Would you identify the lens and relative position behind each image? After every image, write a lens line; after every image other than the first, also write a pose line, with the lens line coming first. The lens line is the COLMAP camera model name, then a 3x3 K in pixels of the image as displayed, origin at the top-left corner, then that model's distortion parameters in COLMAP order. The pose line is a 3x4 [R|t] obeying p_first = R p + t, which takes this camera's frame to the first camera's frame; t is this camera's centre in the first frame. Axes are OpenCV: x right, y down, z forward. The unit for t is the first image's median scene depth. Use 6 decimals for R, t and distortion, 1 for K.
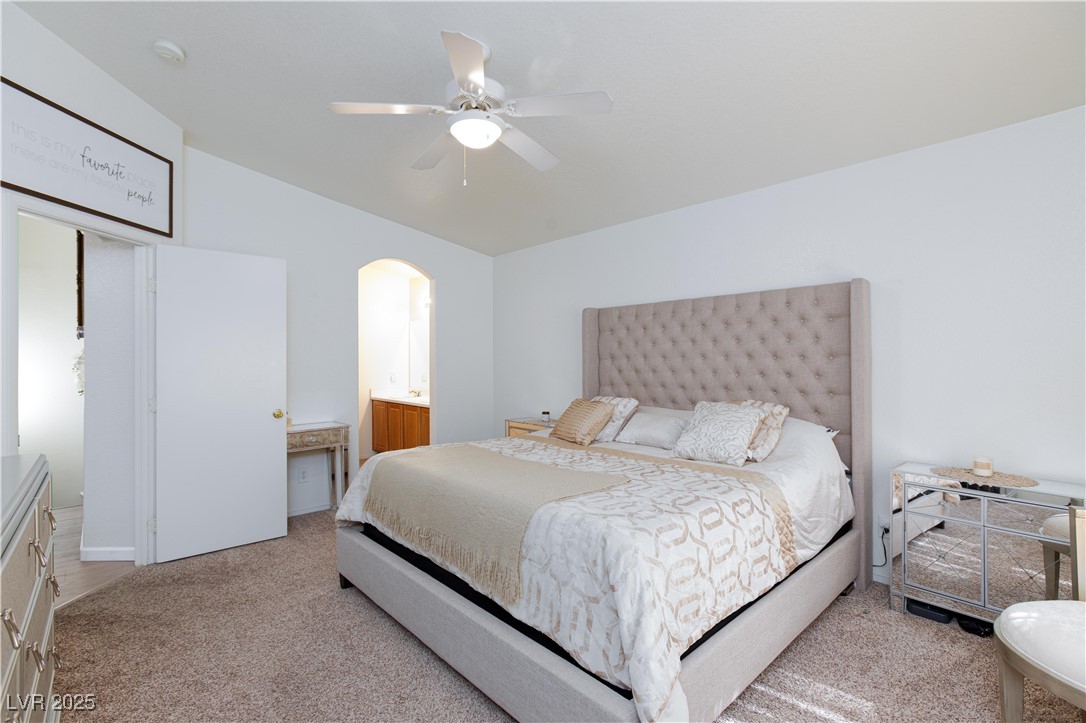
lens RADIAL K [[503.6, 0, 544.6], [0, 503.6, 358.7], [0, 0, 1]] dist [-0.021842, 0.013458]
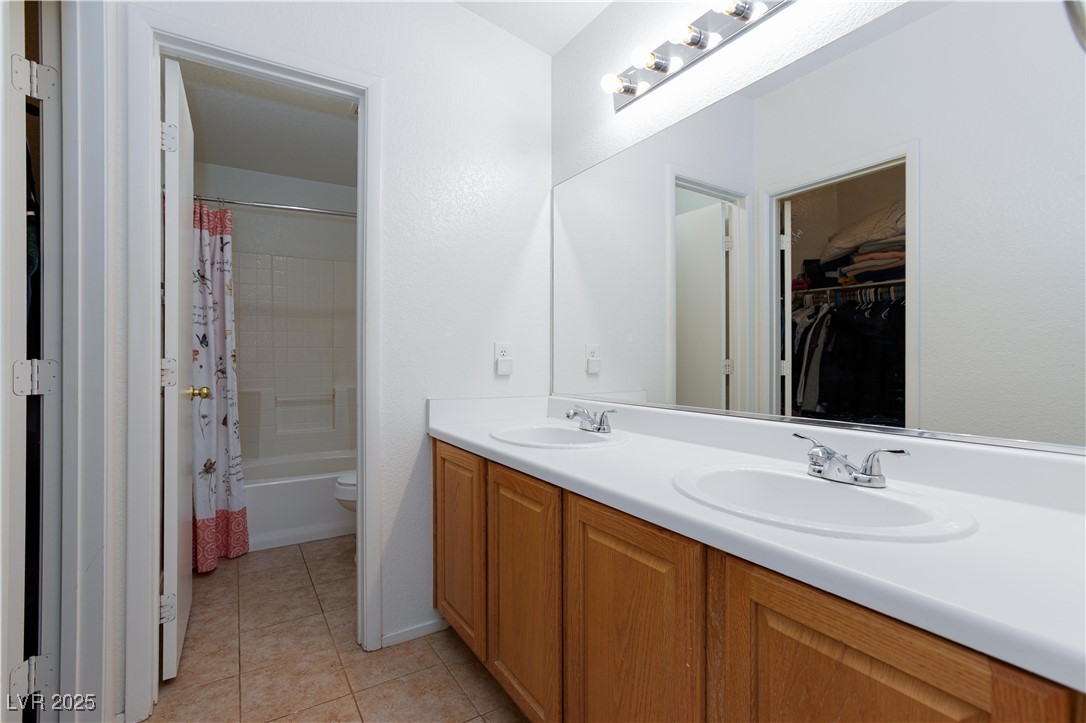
lens RADIAL K [[503.6, 0, 543.6], [0, 503.6, 358.2], [0, 0, 1]] dist [-0.021842, 0.013458]
pose [[0.979224, 0.002705, -0.202763, -0.578326], [-0.002400, 0.999996, 0.001753, 0.089878], [0.202767, -0.001230, 0.979226, 1.870839]]
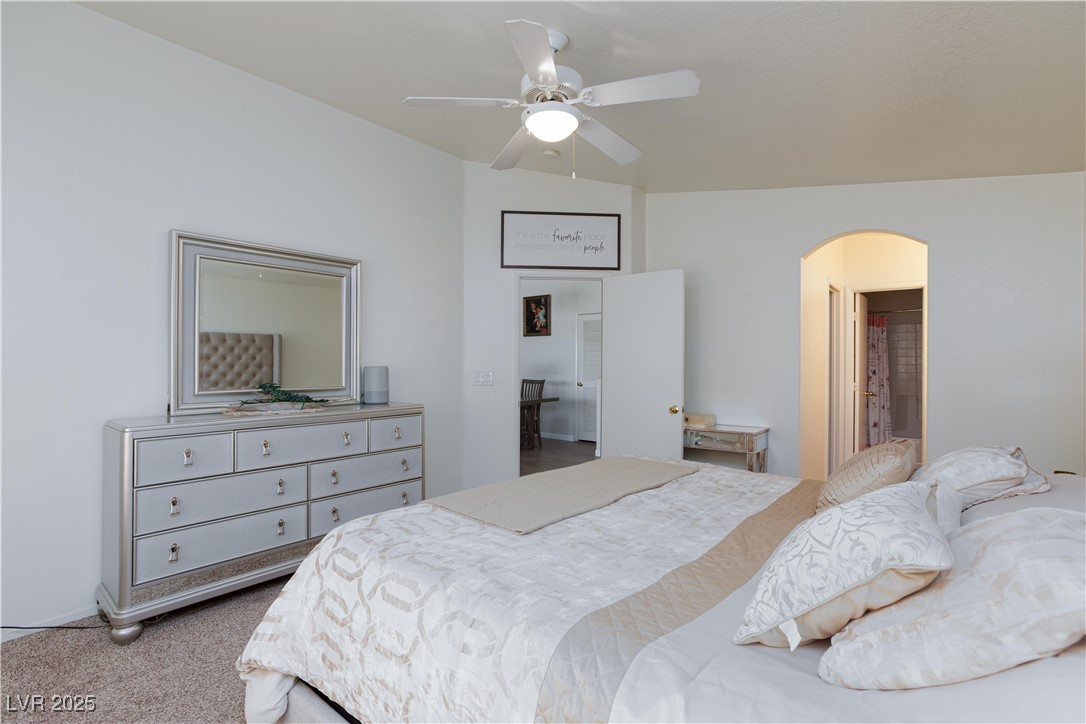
lens RADIAL K [[503.6, 0, 540.4], [0, 503.6, 360.0], [0, 0, 1]] dist [-0.021842, 0.013458]
pose [[0.119756, 0.004631, -0.992793, 0.765239], [-0.004541, 0.999981, 0.004117, -0.004242], [0.992793, 0.004015, 0.119775, 0.815980]]
